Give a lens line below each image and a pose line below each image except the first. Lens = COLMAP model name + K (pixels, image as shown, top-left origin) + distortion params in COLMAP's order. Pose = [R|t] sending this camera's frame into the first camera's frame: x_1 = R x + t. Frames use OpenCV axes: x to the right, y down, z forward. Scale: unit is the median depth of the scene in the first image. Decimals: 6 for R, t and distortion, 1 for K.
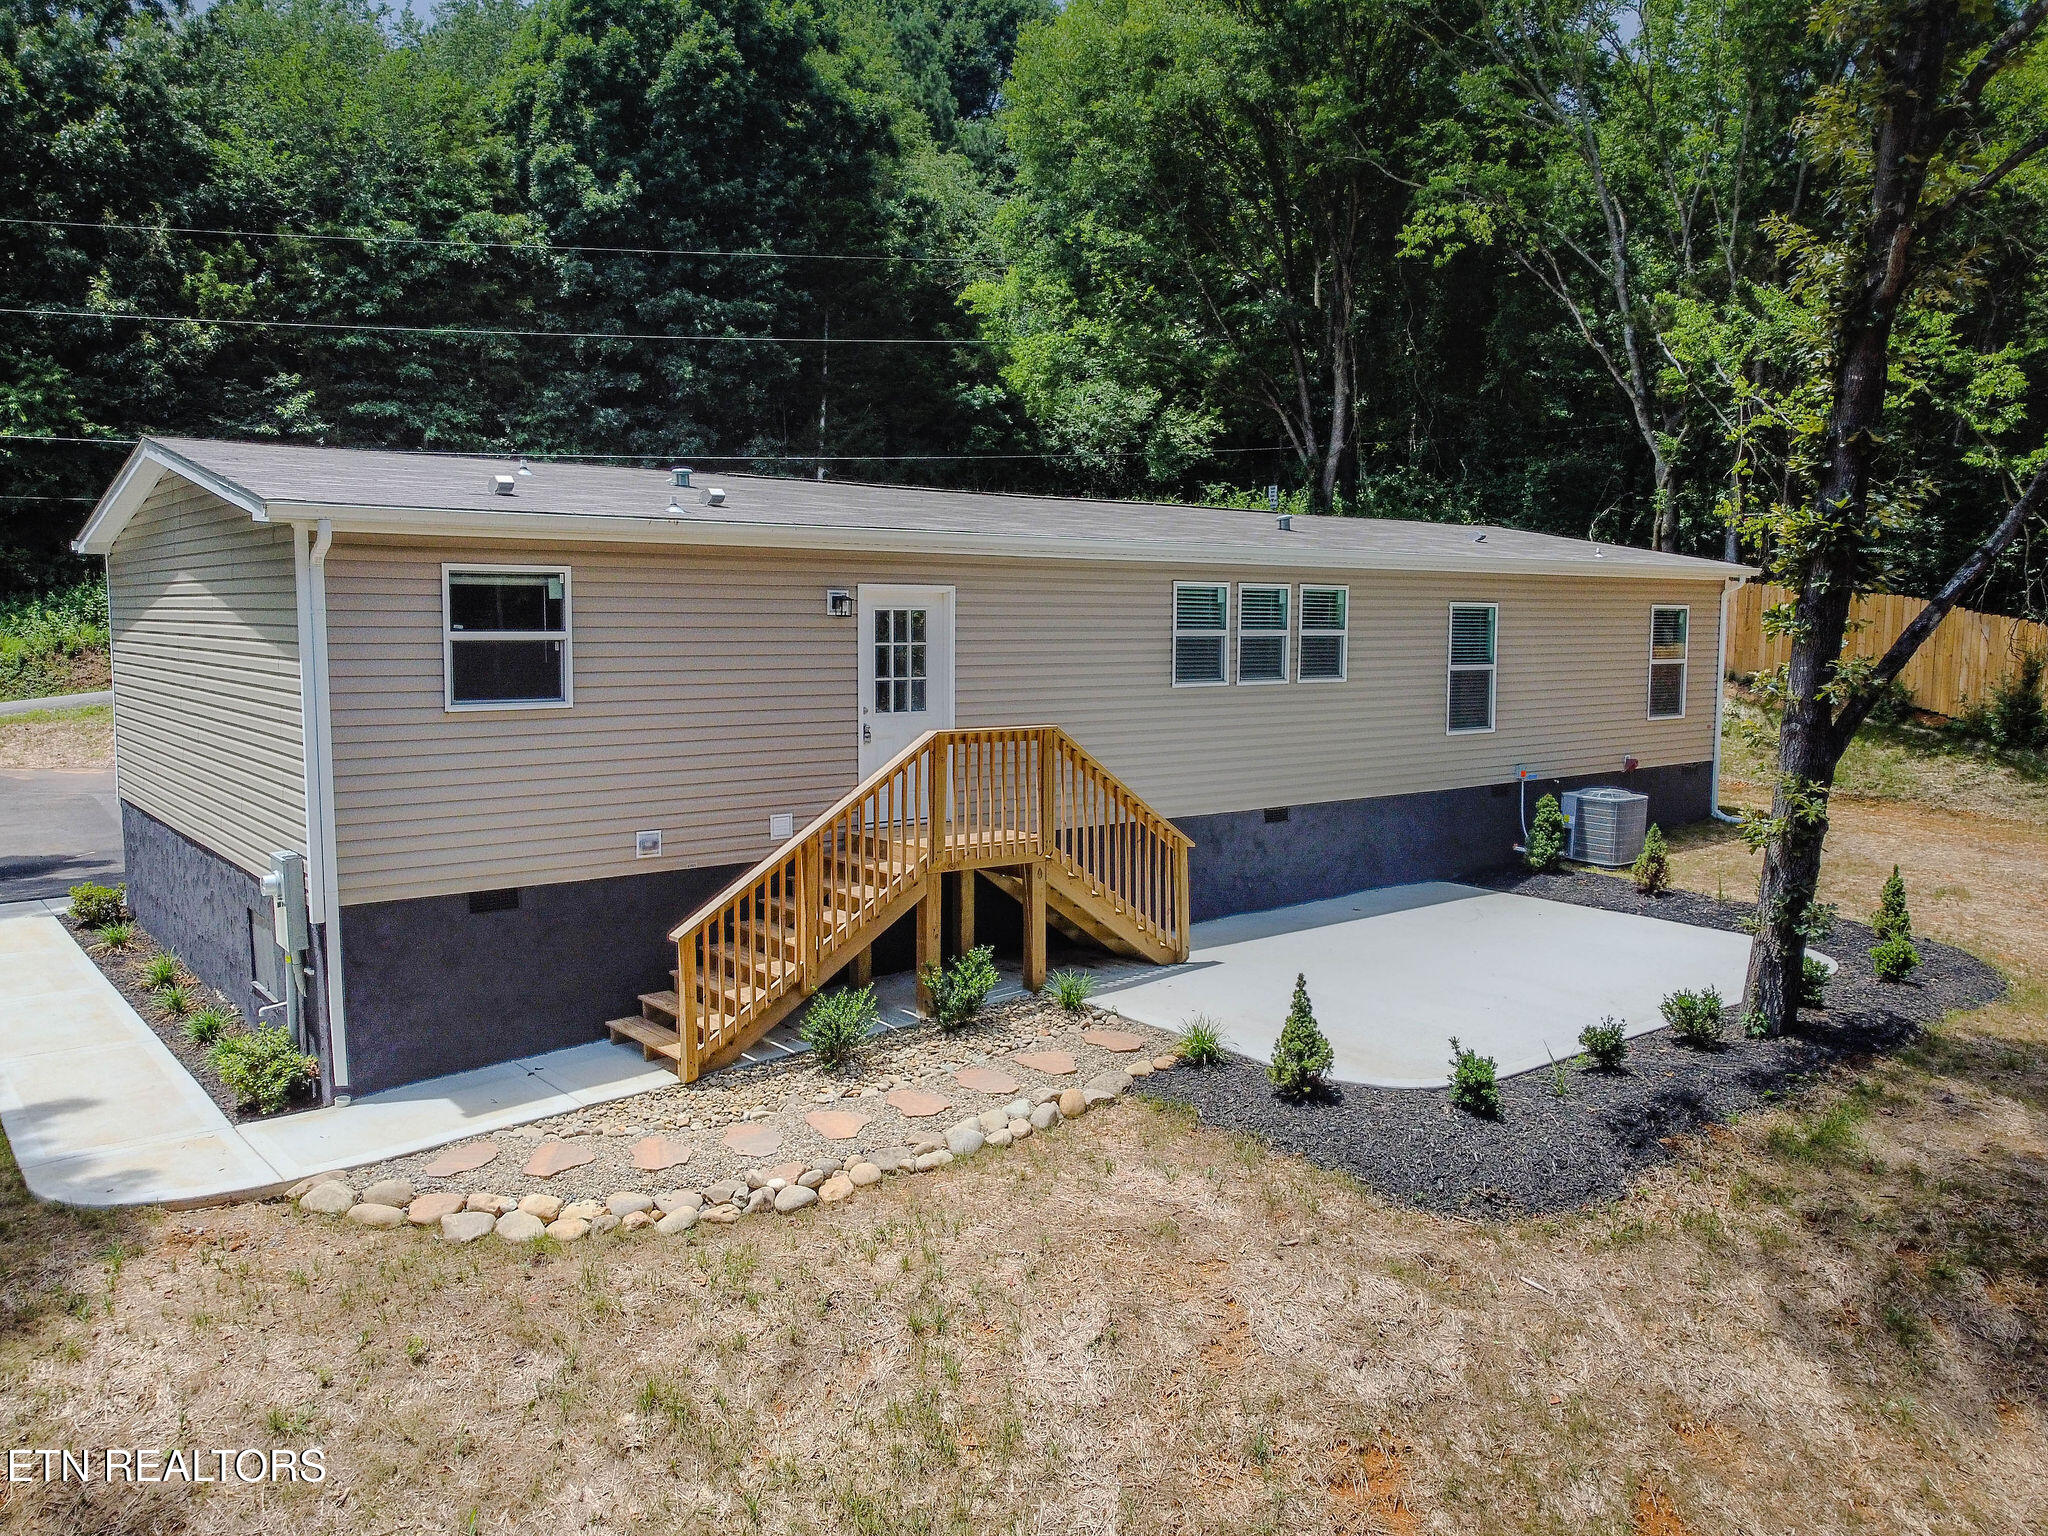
lens RADIAL K [[1579.2, 0, 1024.0], [0, 1579.2, 768.0], [0, 0, 1]] dist [0.031234, -0.000953]
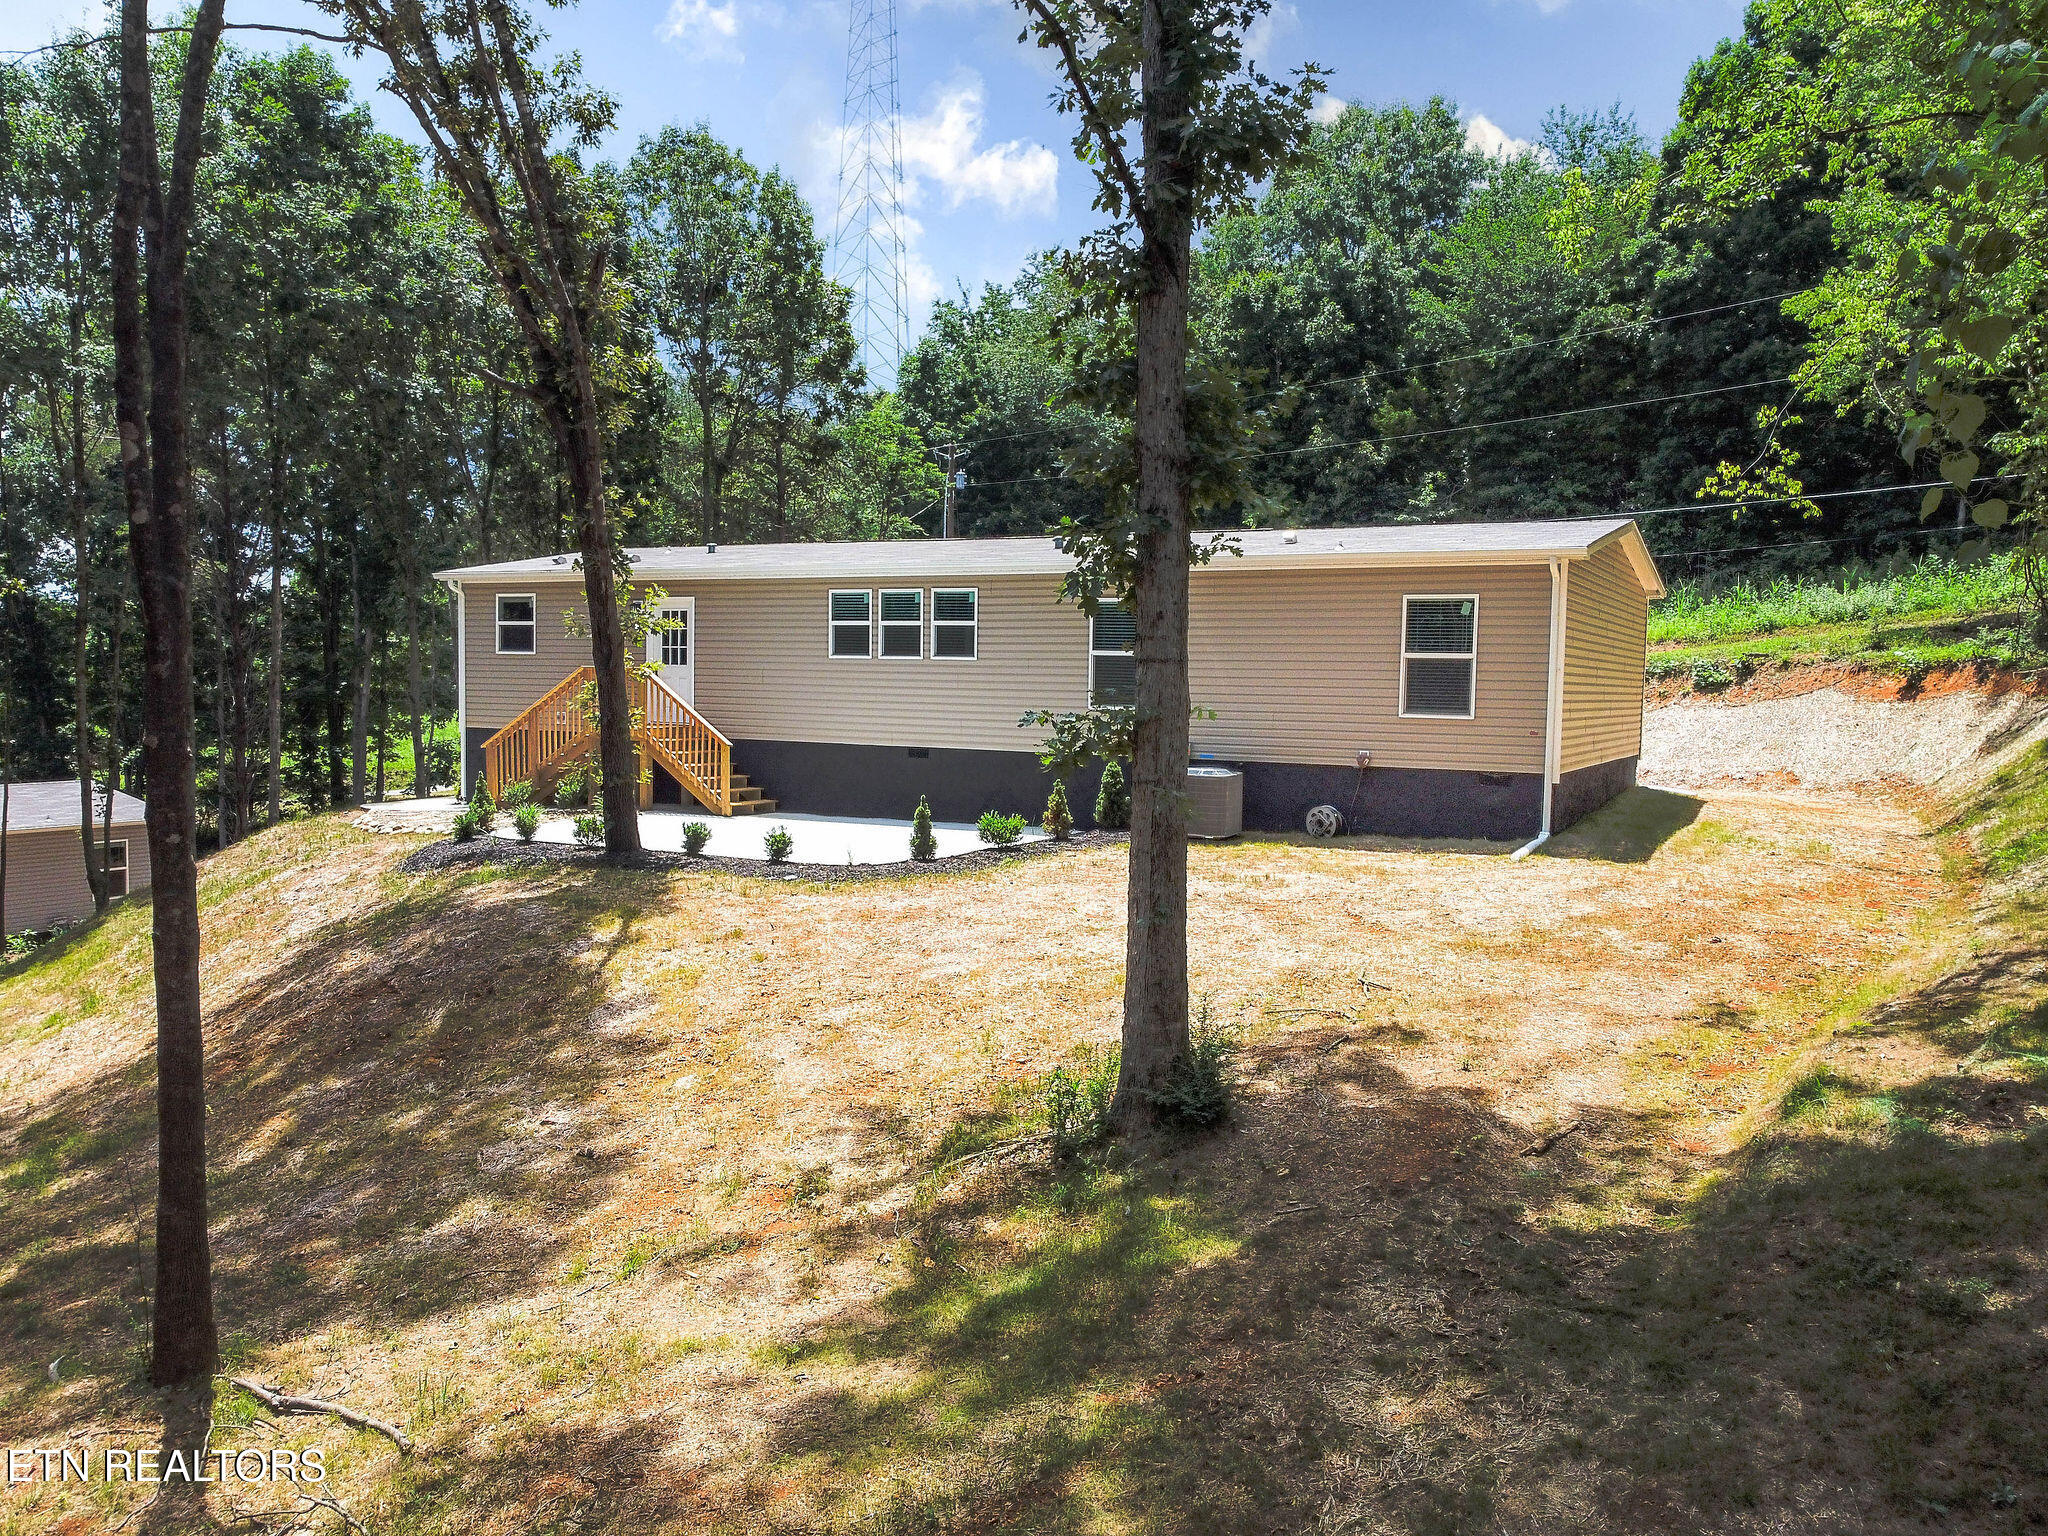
lens RADIAL K [[1579.2, 0, 1024.0], [0, 1579.2, 768.0], [0, 0, 1]] dist [0.031234, -0.000953]
pose [[0.417472, 0.054866, -0.907032, 1.502014], [-0.103536, 0.994547, 0.012506, 0.016151], [0.902772, 0.088690, 0.420876, 0.499327]]
